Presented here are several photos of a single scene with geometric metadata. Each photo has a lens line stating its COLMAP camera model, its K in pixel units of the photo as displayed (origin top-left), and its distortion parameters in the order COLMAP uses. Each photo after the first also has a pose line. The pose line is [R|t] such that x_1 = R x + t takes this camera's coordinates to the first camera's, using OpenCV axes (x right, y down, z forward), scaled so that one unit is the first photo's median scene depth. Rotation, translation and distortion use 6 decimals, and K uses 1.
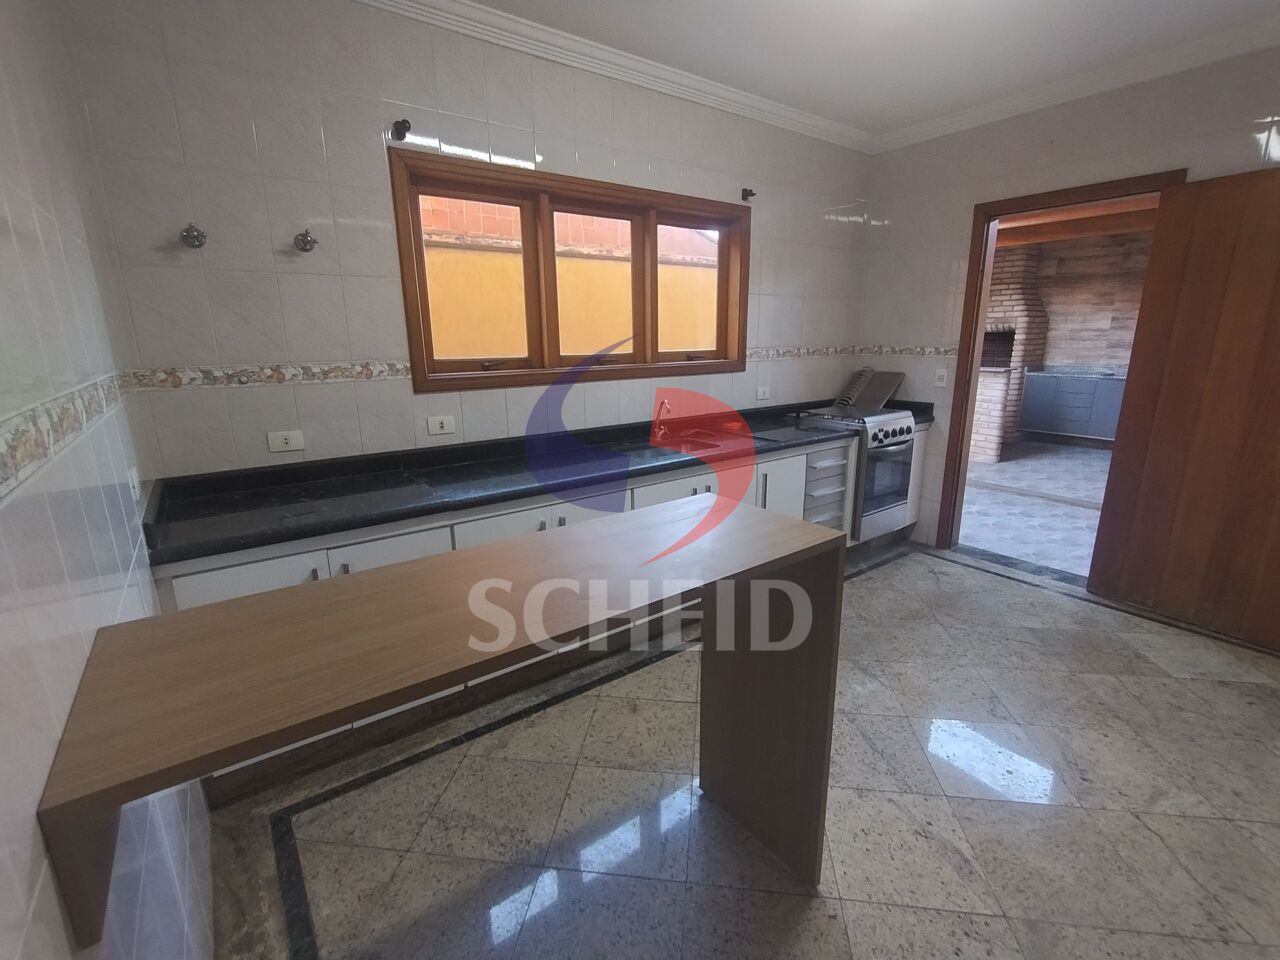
lens RADIAL K [[586.0, 0, 637.0], [0, 586.0, 484.1], [0, 0, 1]] dist [-0.011372, 0.005287]
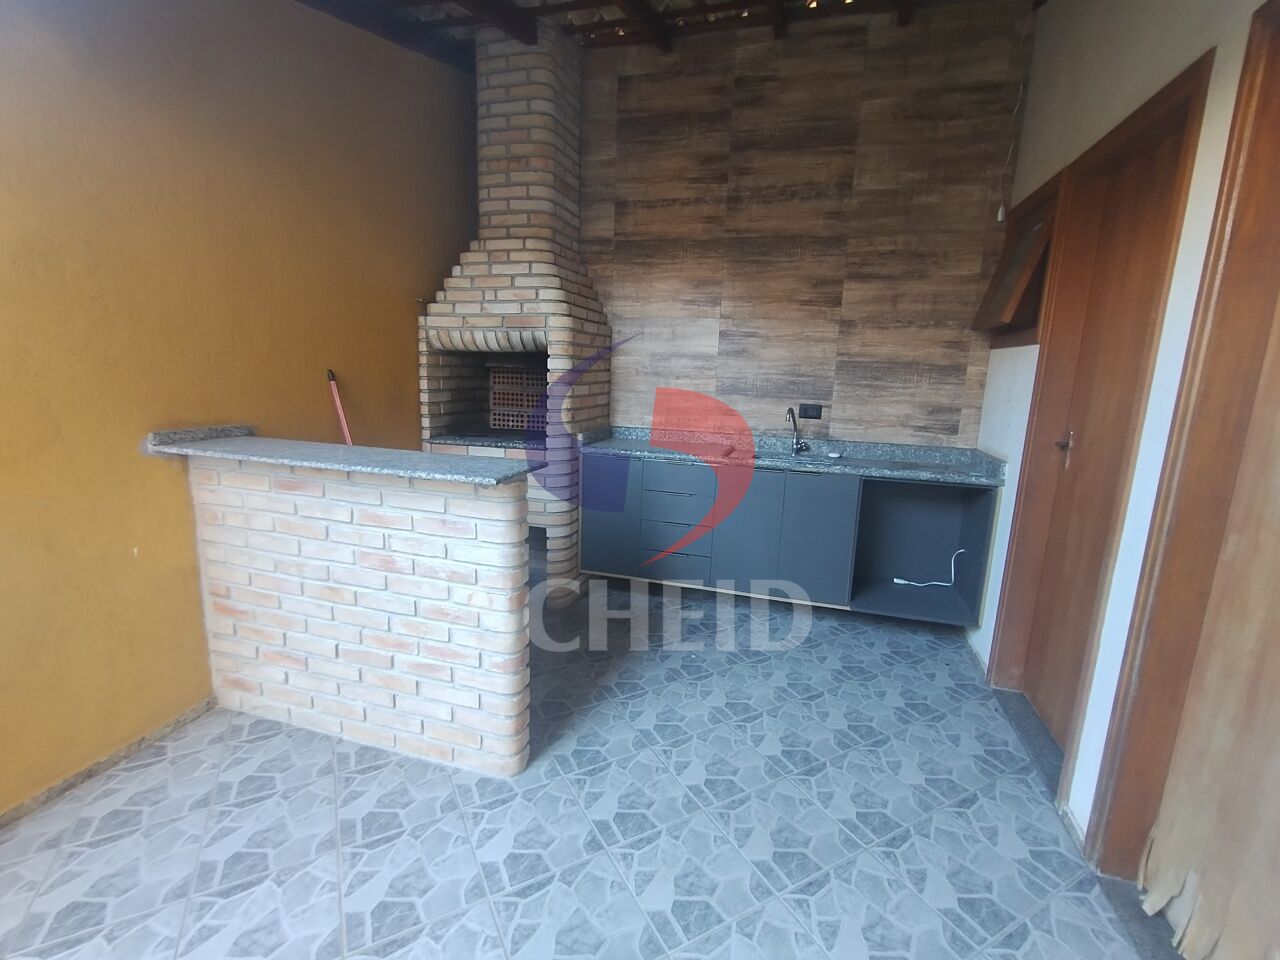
lens RADIAL K [[586.0, 0, 637.0], [0, 586.0, 484.1], [0, 0, 1]] dist [-0.011372, 0.005287]
pose [[0.795509, -0.077420, 0.600976, 0.686220], [0.107712, 0.994076, -0.014517, -0.240086], [-0.596292, 0.076281, 0.799135, 0.990481]]
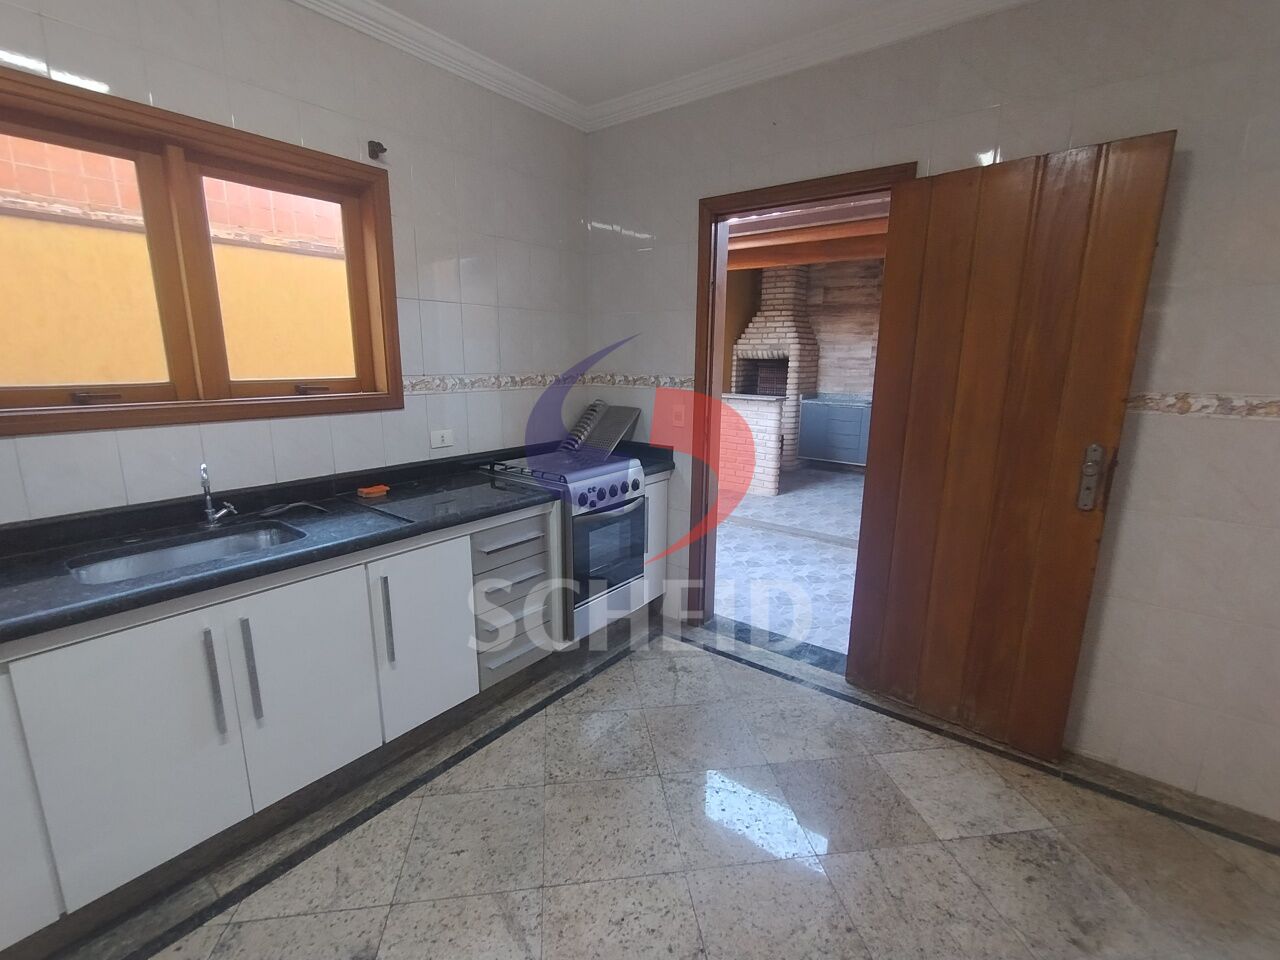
lens RADIAL K [[586.0, 0, 637.0], [0, 586.0, 484.1], [0, 0, 1]] dist [-0.011372, 0.005287]
pose [[0.961793, -0.036871, 0.271284, 0.198415], [0.045997, 0.998567, -0.027357, -0.055406], [-0.269887, 0.038790, 0.962110, 0.202423]]
